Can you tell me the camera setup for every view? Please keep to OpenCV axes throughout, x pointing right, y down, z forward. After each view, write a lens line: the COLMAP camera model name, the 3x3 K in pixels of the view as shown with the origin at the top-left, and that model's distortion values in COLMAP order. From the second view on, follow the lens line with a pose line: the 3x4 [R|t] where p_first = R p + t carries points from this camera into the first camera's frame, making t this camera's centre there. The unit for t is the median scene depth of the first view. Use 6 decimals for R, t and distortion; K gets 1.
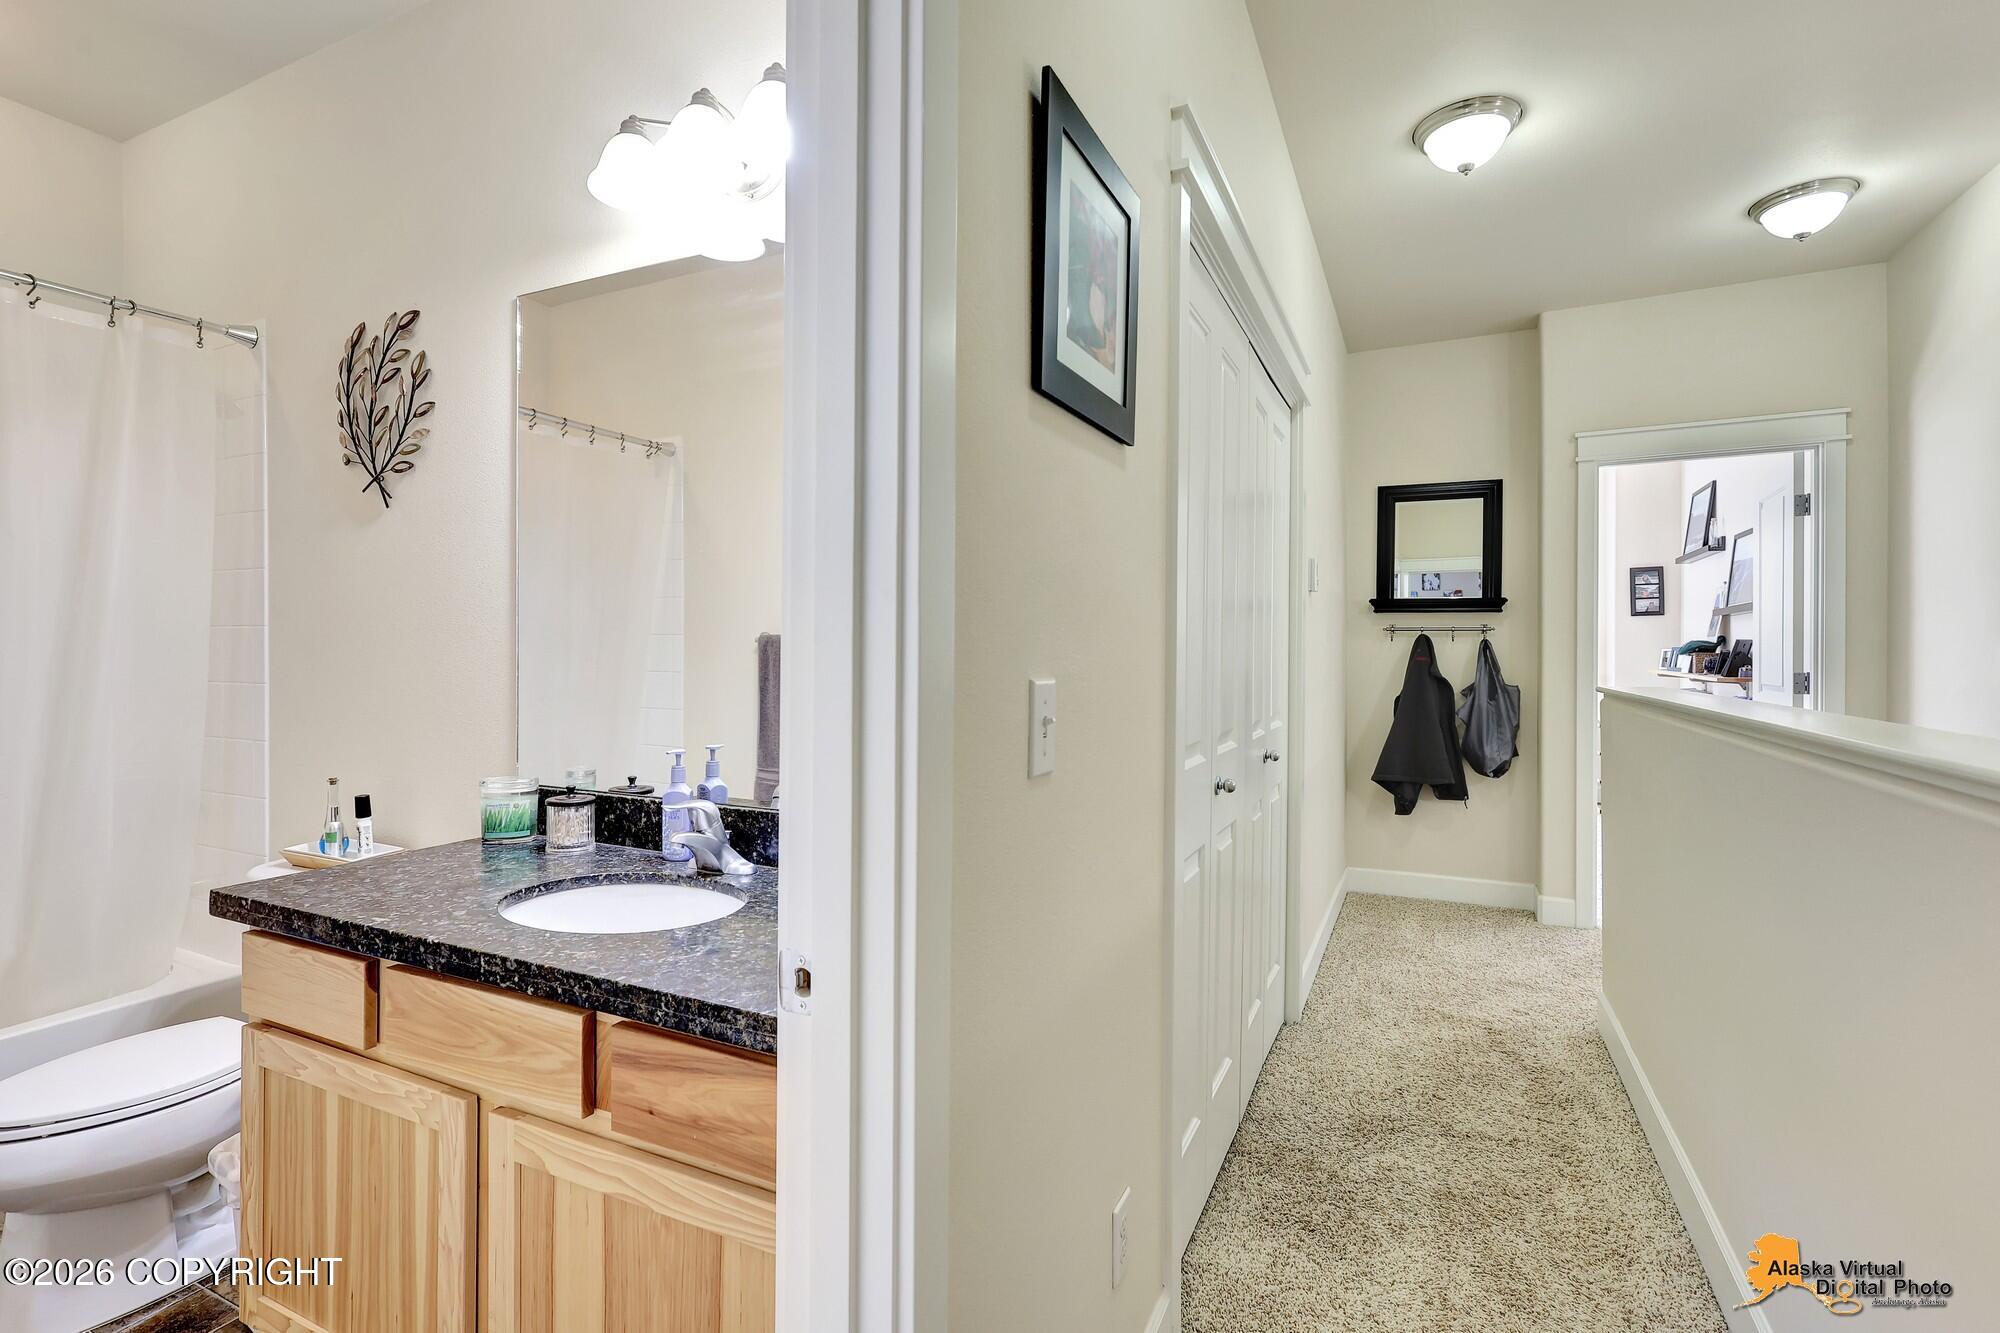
lens RADIAL K [[932.3, 0, 1000.3], [0, 932.3, 659.4], [0, 0, 1]] dist [-0.004899, 0.001062]
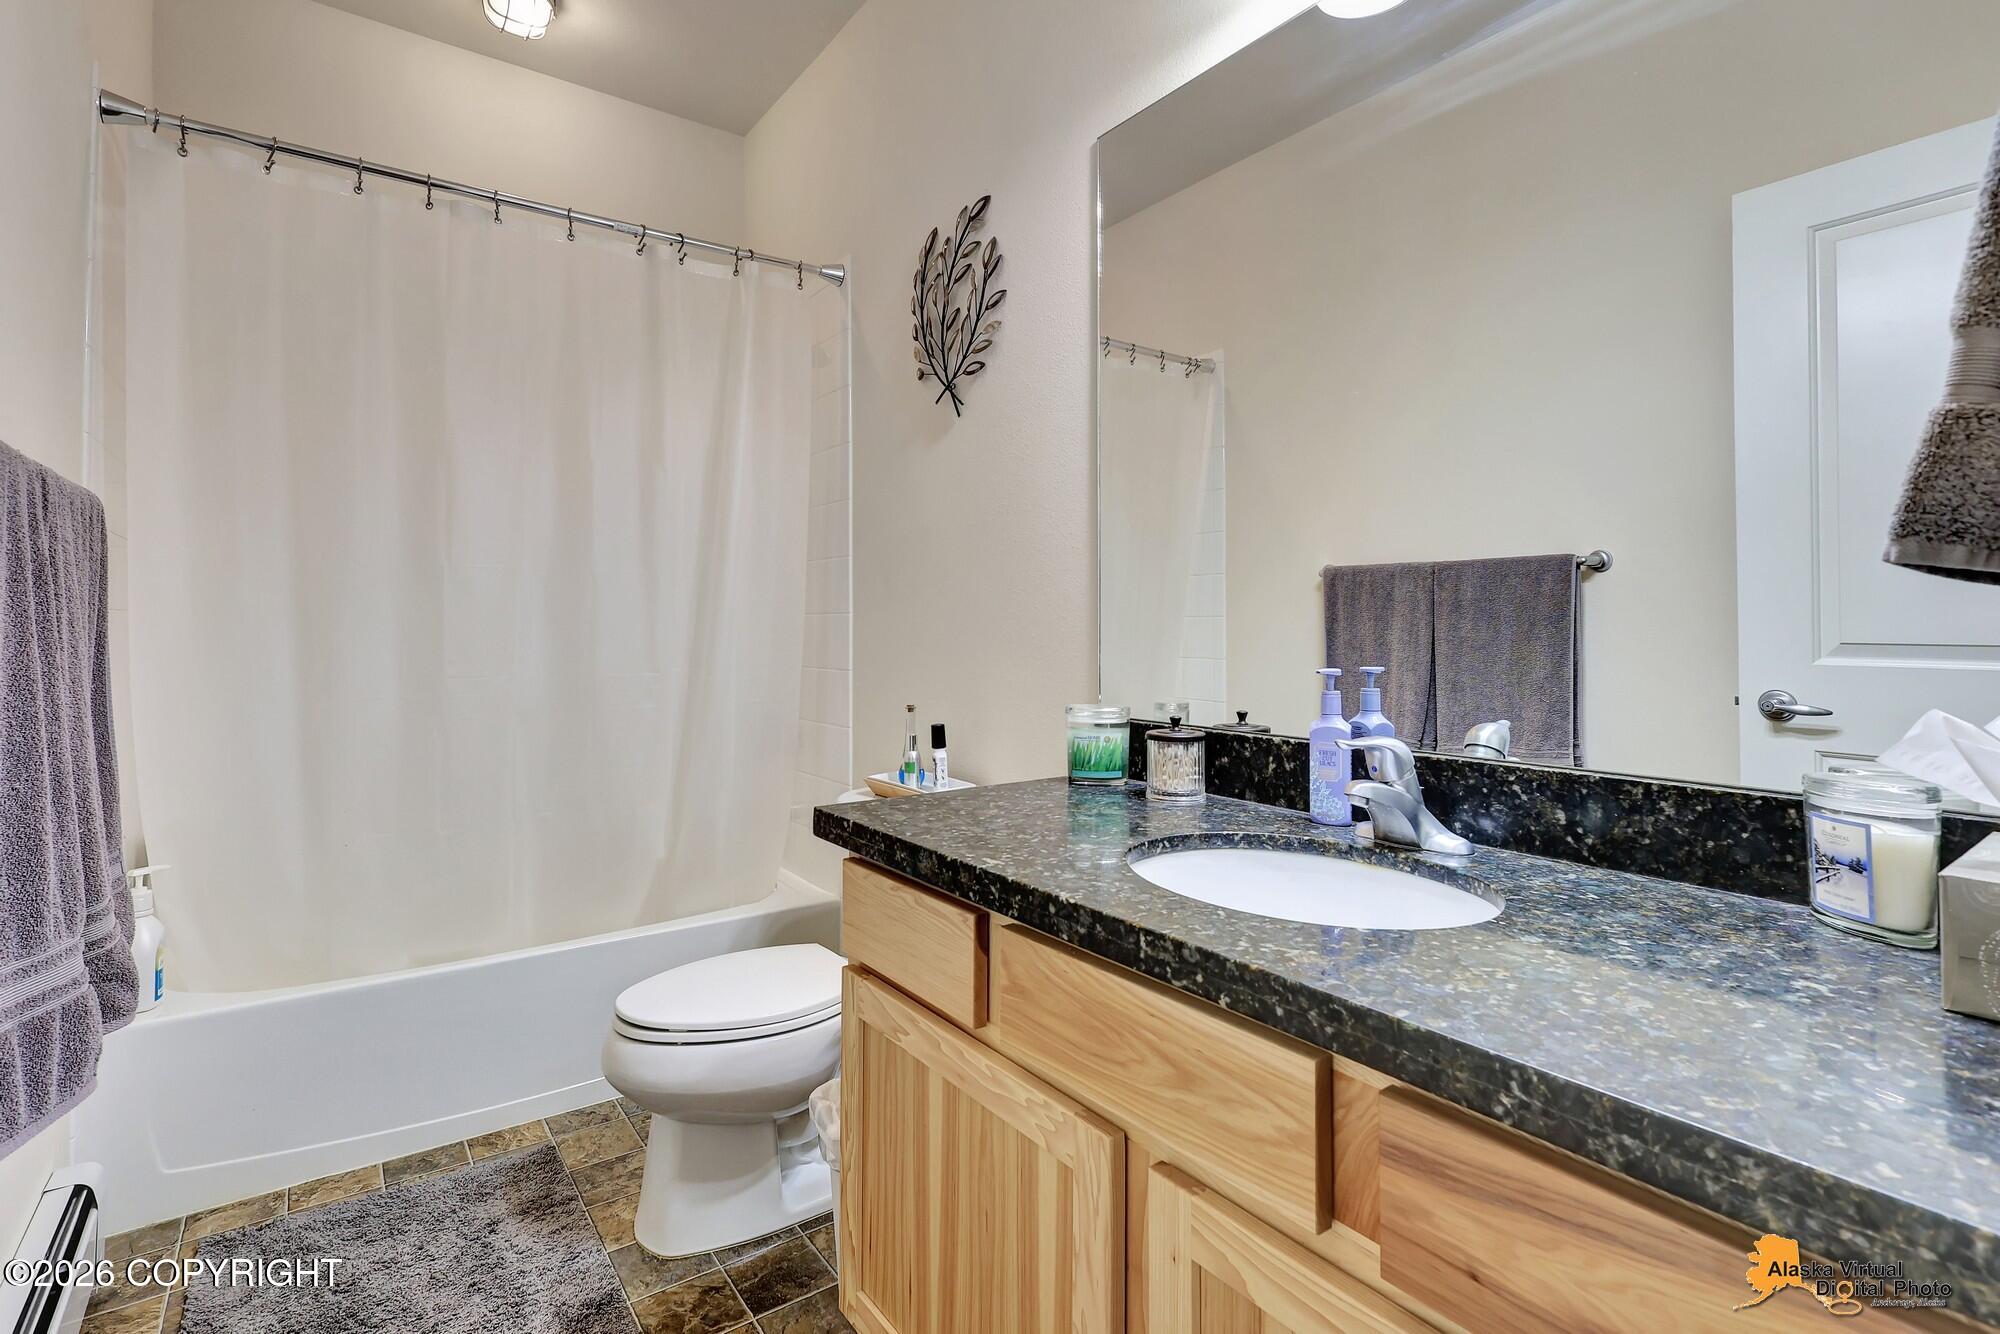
lens RADIAL K [[932.3, 0, 992.3], [0, 932.3, 626.6], [0, 0, 1]] dist [-0.004899, 0.001062]
pose [[0.879340, -0.007421, -0.476137, -0.245201], [-0.000833, 0.999853, -0.017122, 0.081041], [0.476194, 0.015452, 0.879205, 0.262928]]
